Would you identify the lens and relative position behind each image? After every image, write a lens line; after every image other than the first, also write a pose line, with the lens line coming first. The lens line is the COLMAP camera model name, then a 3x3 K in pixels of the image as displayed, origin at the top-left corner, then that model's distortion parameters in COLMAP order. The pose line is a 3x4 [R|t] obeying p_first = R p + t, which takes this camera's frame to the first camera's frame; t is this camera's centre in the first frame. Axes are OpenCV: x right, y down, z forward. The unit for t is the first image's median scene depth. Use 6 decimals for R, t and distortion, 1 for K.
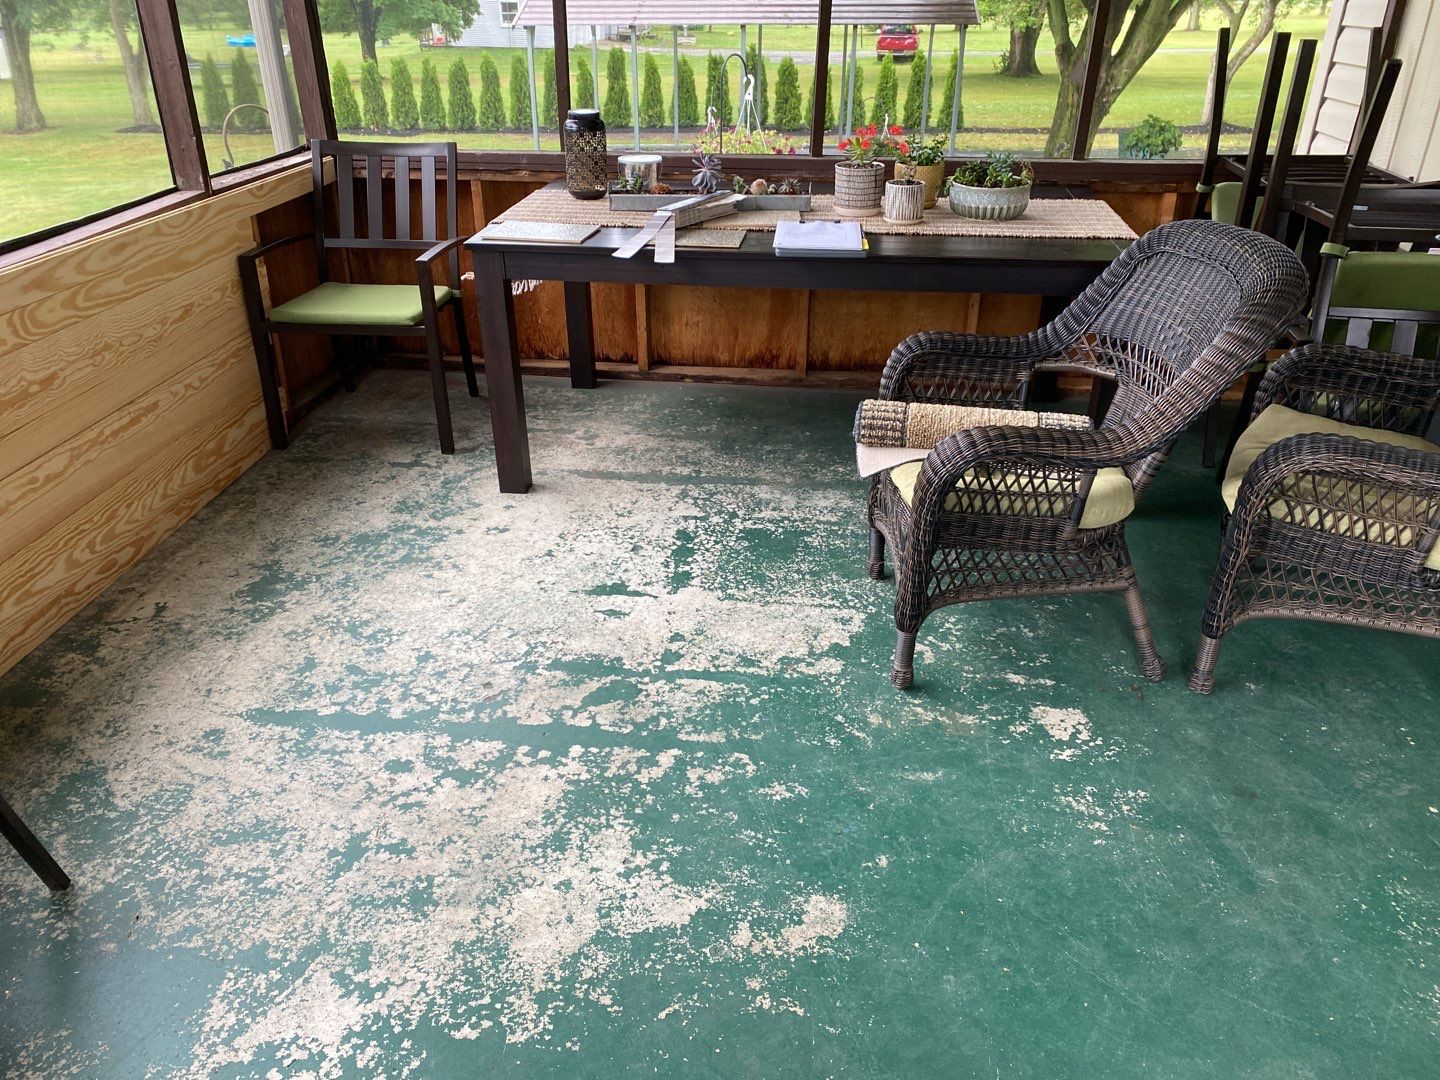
lens RADIAL K [[1090.0, 0, 716.9], [0, 1090.0, 538.7], [0, 0, 1]] dist [0.028586, -0.026724]
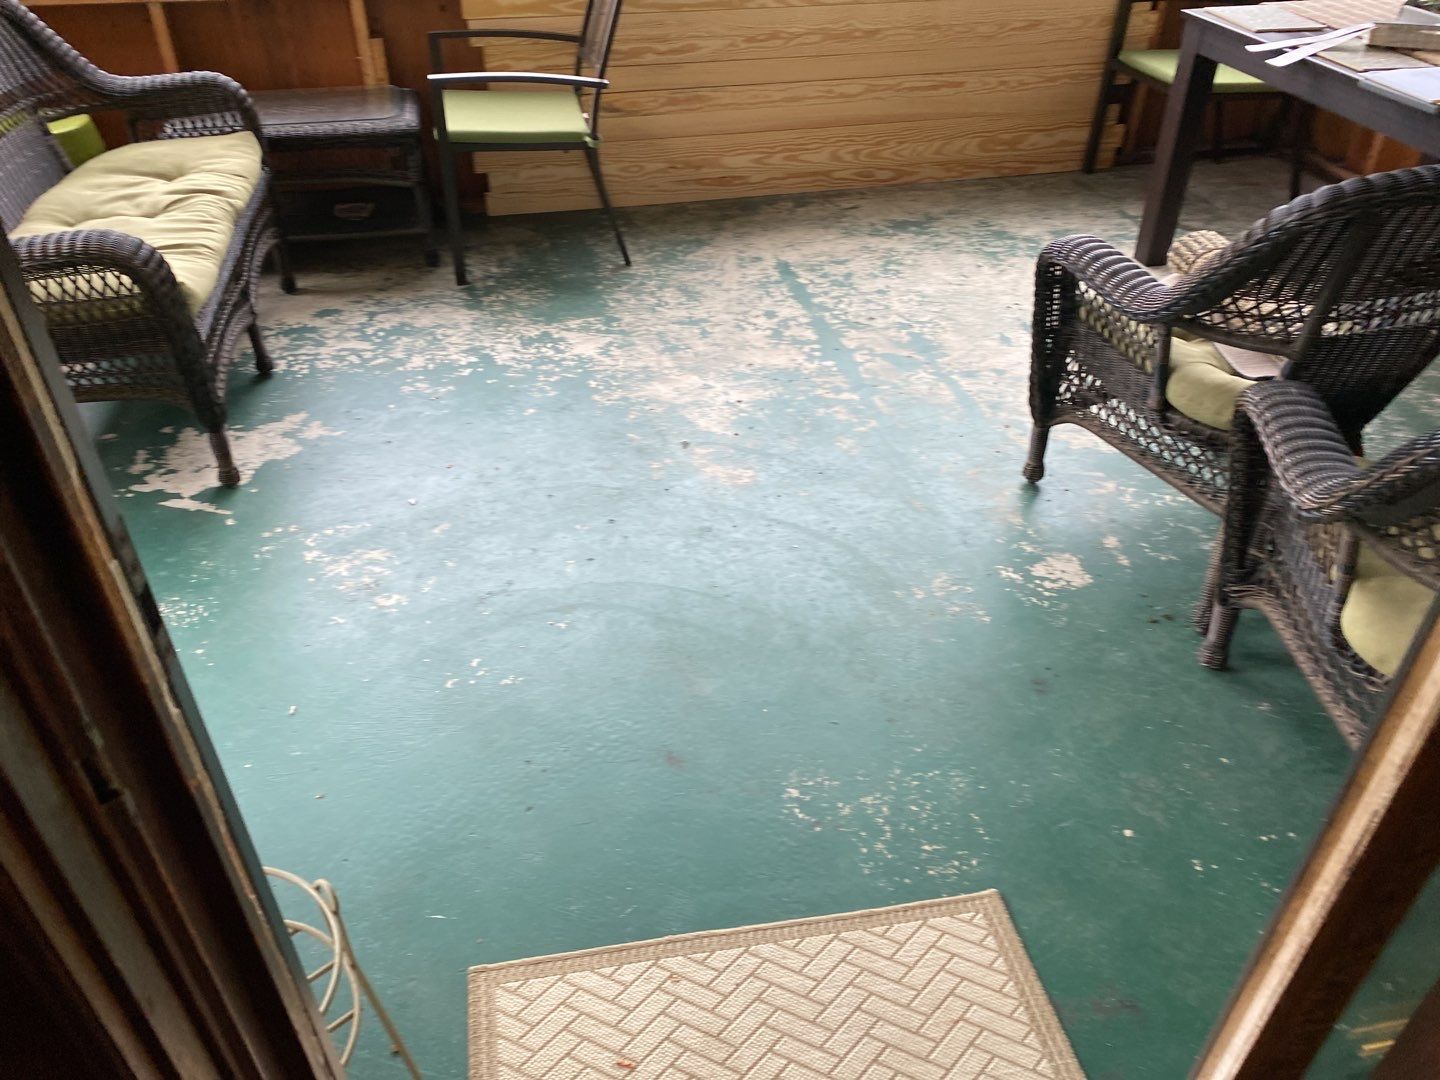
lens RADIAL K [[1090.0, 0, 719.3], [0, 1090.0, 540.1], [0, 0, 1]] dist [0.028586, -0.026724]
pose [[0.321094, 0.576910, -0.751048, 0.819086], [-0.437472, 0.793715, 0.422653, -0.126357], [0.839951, 0.192851, 0.507239, 0.174009]]
